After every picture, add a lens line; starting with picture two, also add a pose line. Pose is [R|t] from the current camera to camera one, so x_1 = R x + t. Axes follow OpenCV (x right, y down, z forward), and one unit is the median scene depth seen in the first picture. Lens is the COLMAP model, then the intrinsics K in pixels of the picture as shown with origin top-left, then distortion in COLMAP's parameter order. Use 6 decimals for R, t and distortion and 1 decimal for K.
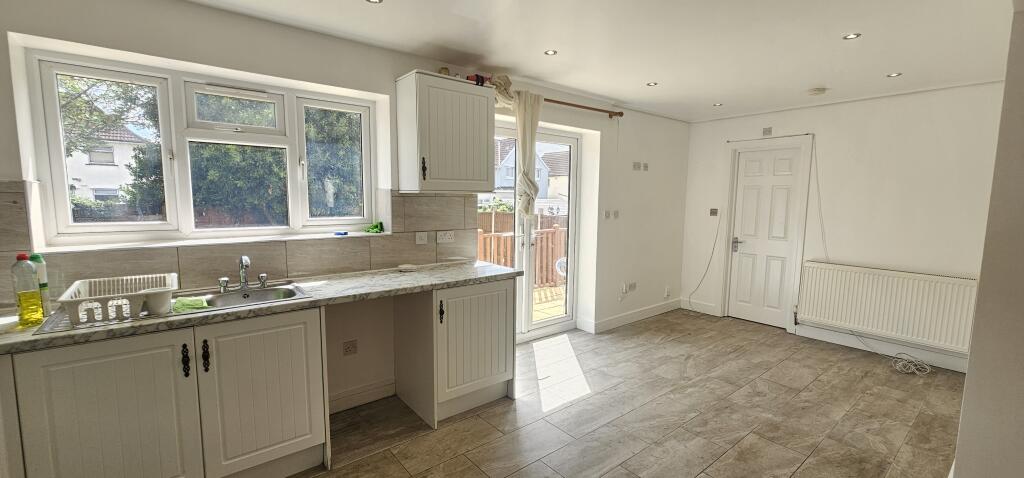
lens RADIAL K [[415.1, 0, 510.6], [0, 415.1, 243.5], [0, 0, 1]] dist [0.001670, 0.000012]
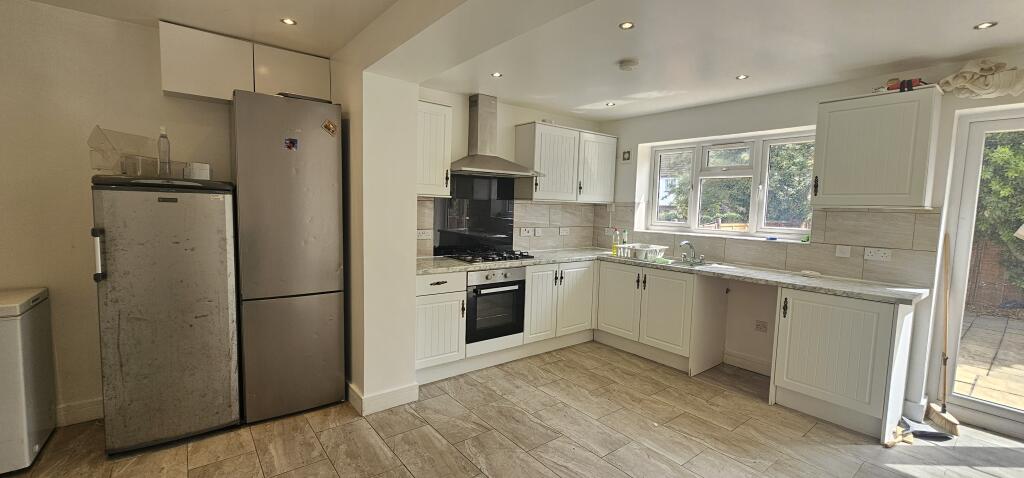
lens RADIAL K [[415.1, 0, 510.6], [0, 415.1, 243.5], [0, 0, 1]] dist [0.001670, 0.000012]
pose [[-0.008432, 0.080224, -0.996741, 0.900507], [-0.138722, 0.987045, 0.080617, -0.001318], [0.990295, 0.138950, 0.002806, 0.184095]]
